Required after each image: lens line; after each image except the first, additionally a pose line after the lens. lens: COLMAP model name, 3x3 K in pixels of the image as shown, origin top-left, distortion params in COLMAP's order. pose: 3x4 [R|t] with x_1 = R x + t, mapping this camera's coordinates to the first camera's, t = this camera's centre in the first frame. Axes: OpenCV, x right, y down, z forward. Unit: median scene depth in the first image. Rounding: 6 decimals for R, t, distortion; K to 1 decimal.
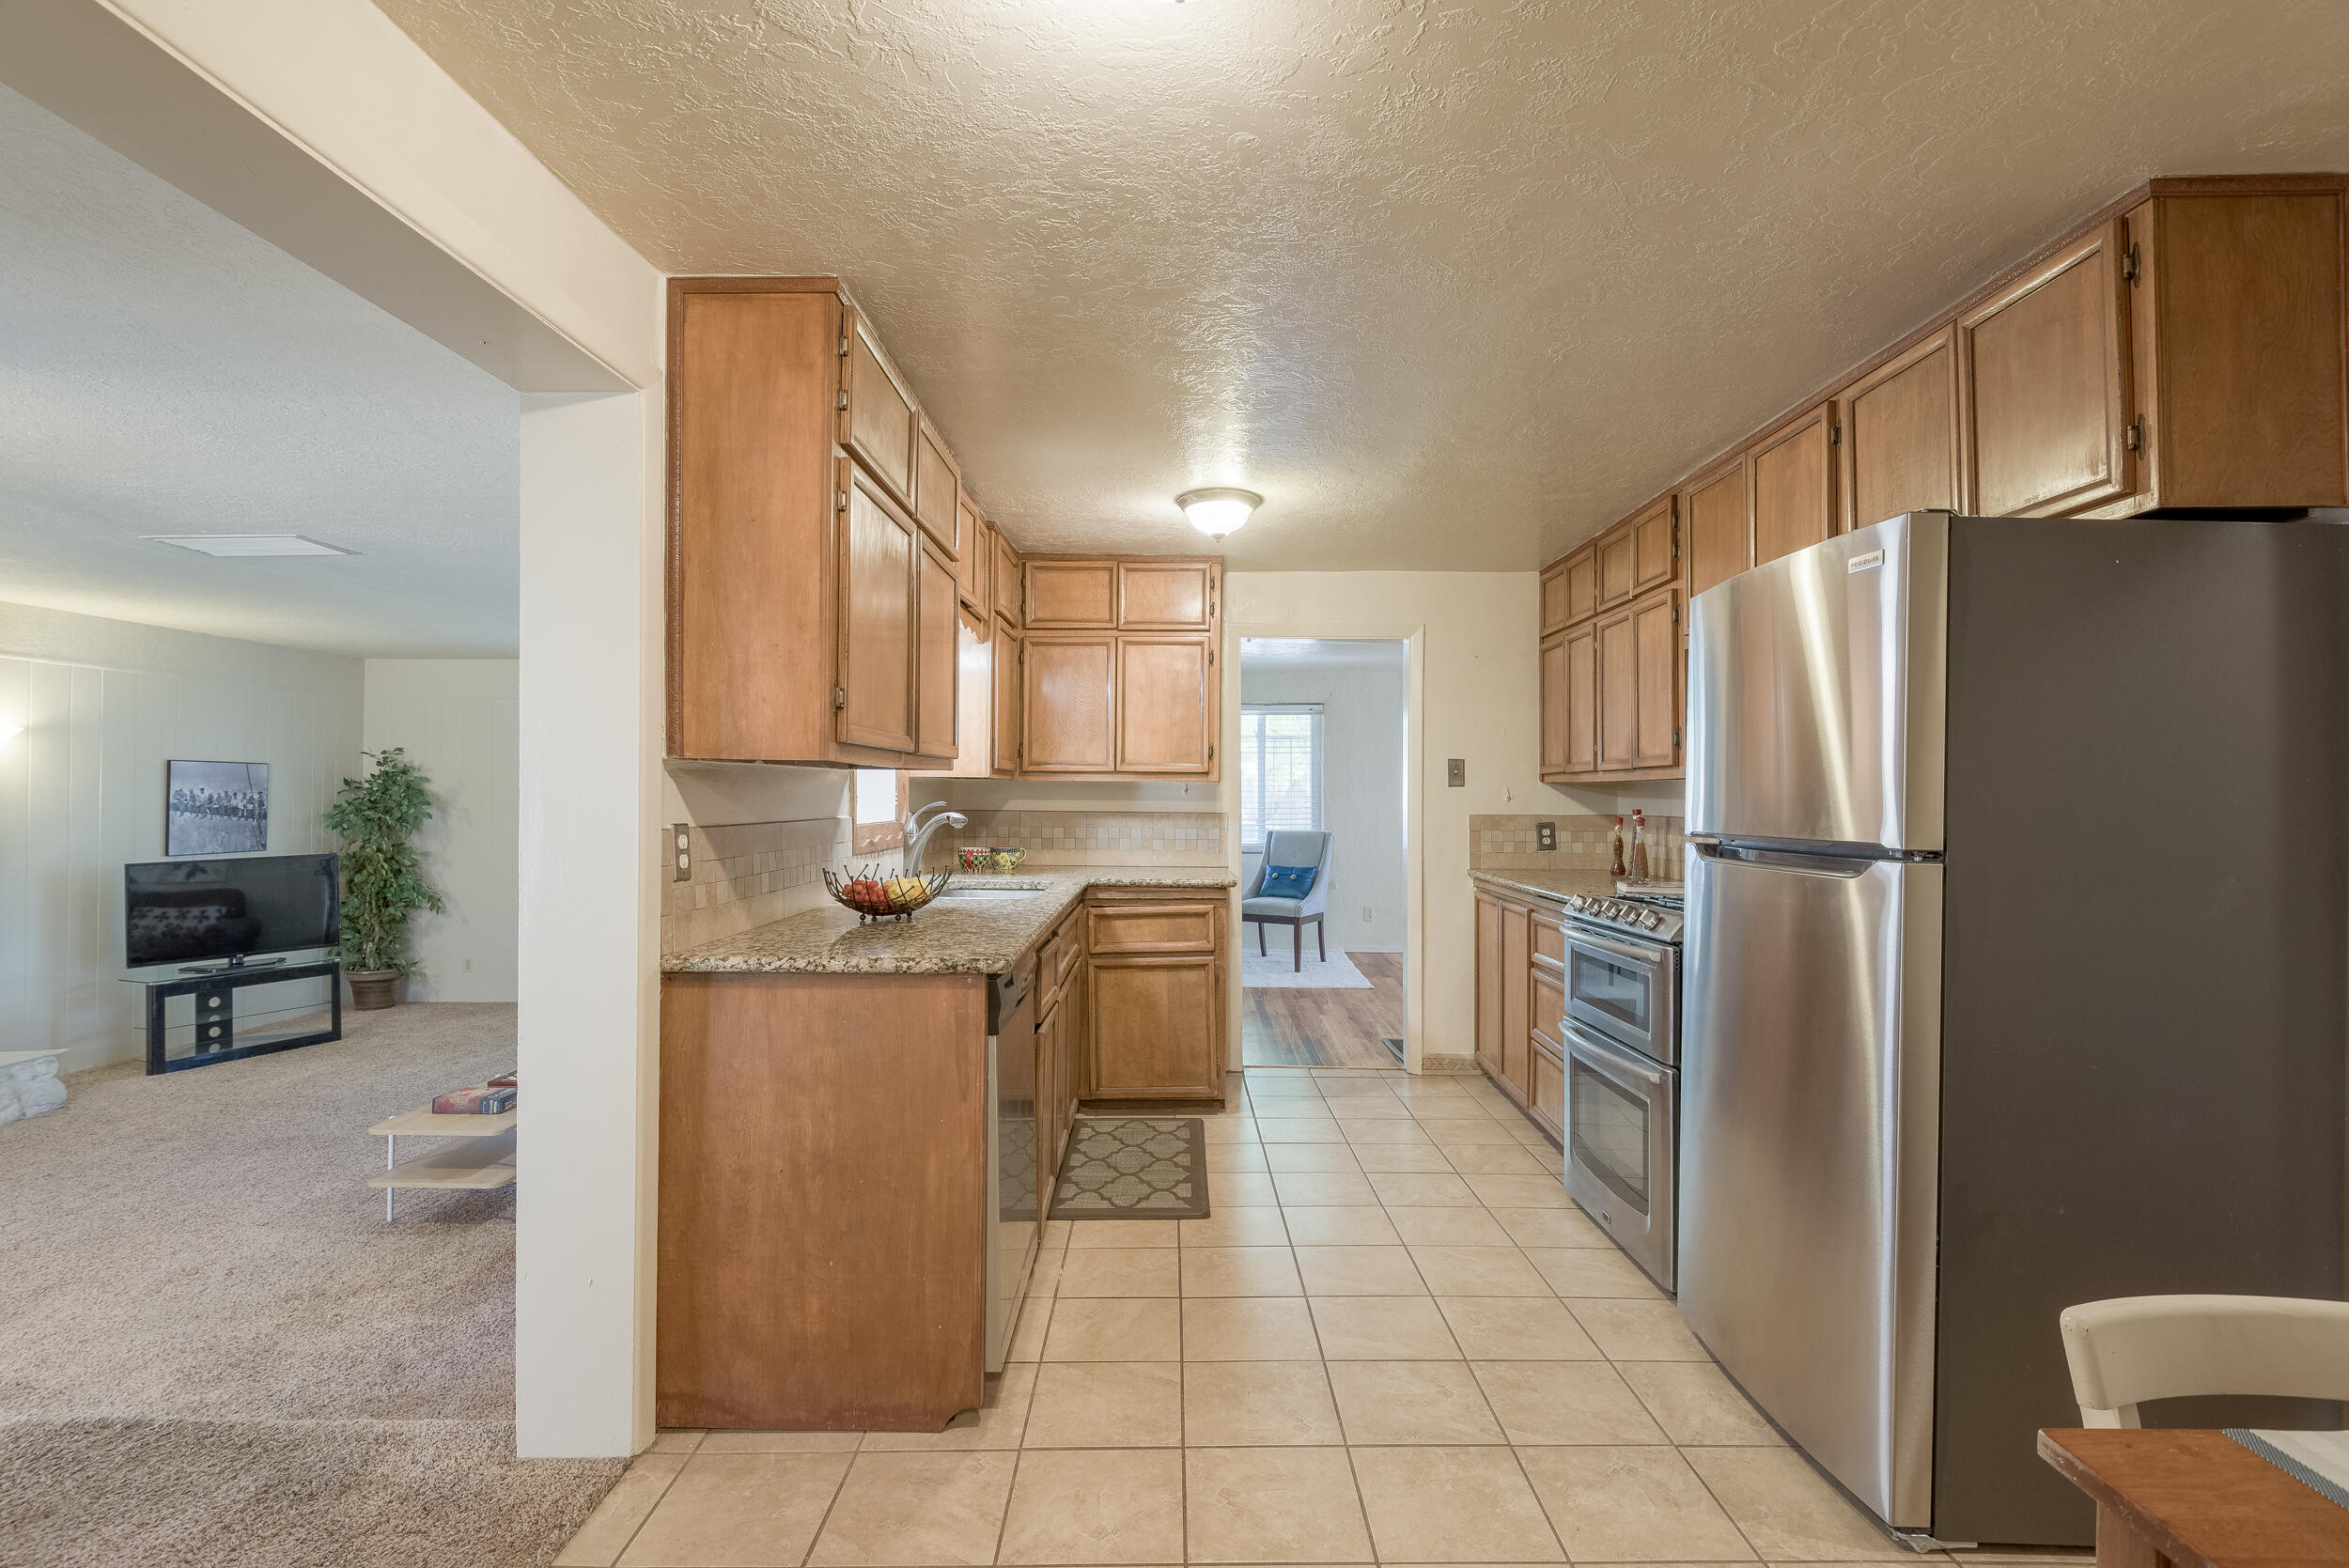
lens RADIAL K [[1096.7, 0, 1171.1], [0, 1096.7, 781.9], [0, 0, 1]] dist [-0.007063, -0.000807]
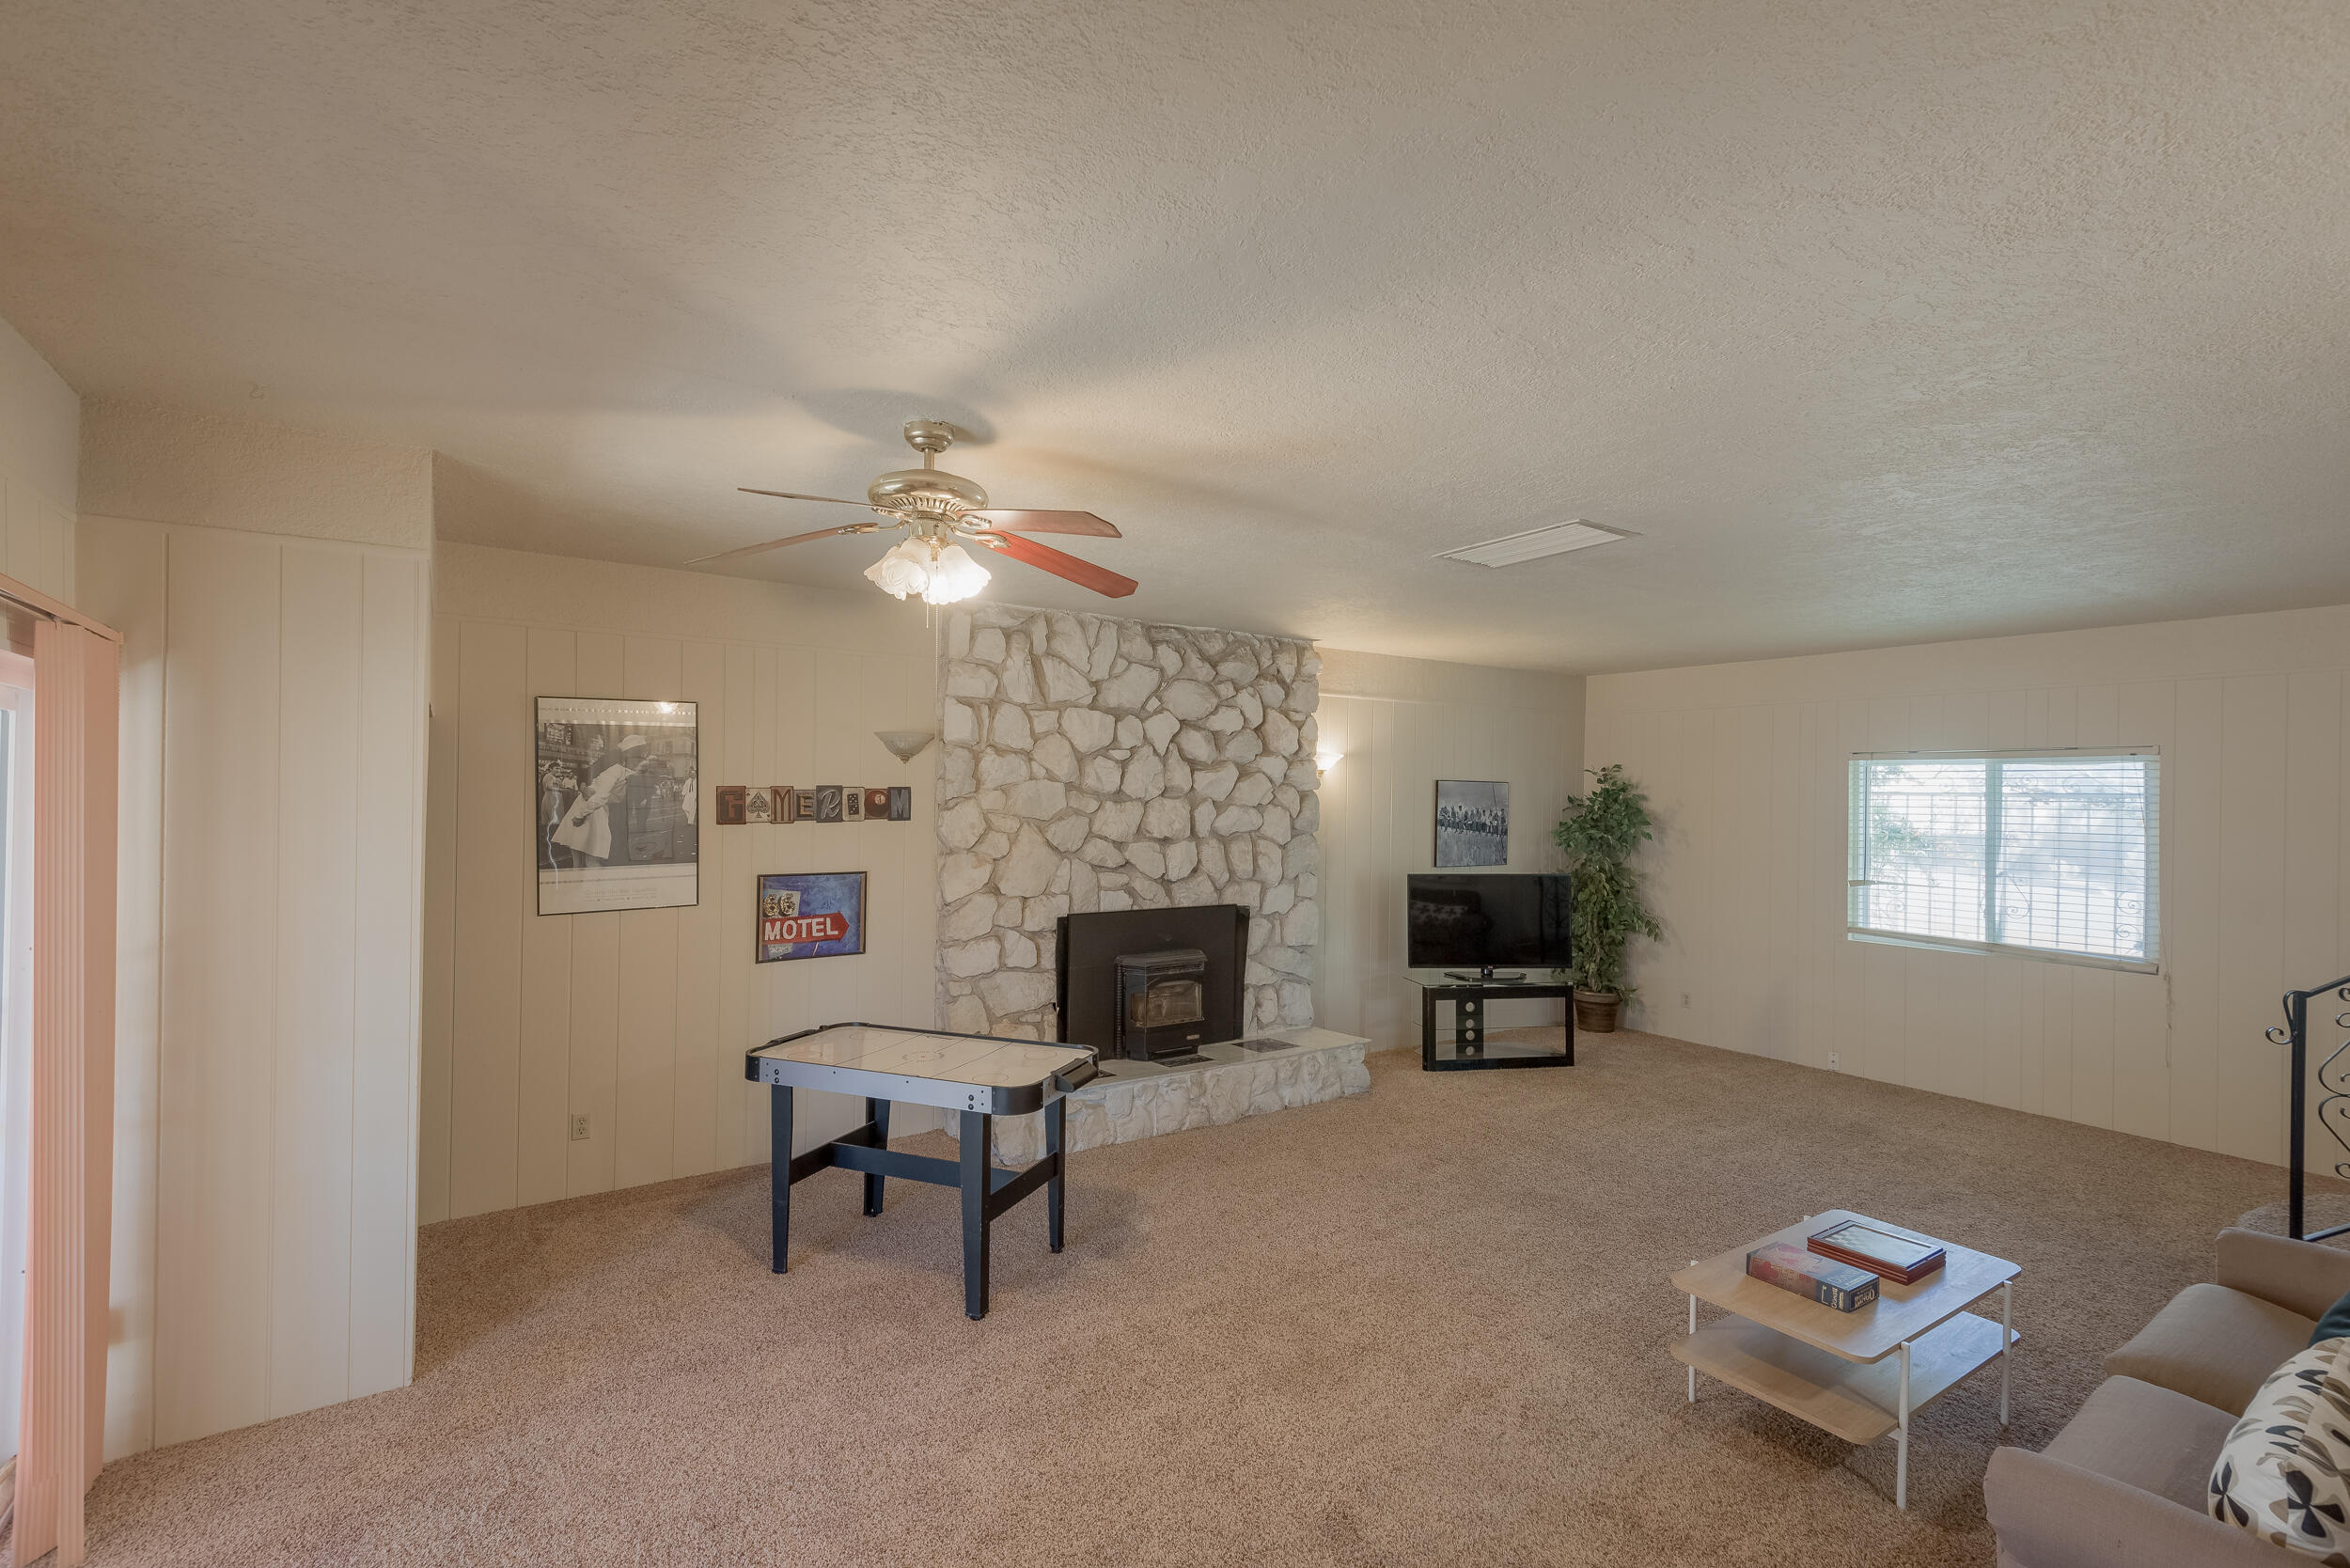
lens RADIAL K [[1052.8, 0, 1172.4], [0, 1052.8, 790.7], [0, 0, 1]] dist [0.044234, -0.022409]
pose [[0.565309, 0.004645, -0.824866, -0.189126], [-0.003503, 0.999989, 0.003231, -0.012023], [0.824872, 0.001063, 0.565319, 0.174101]]
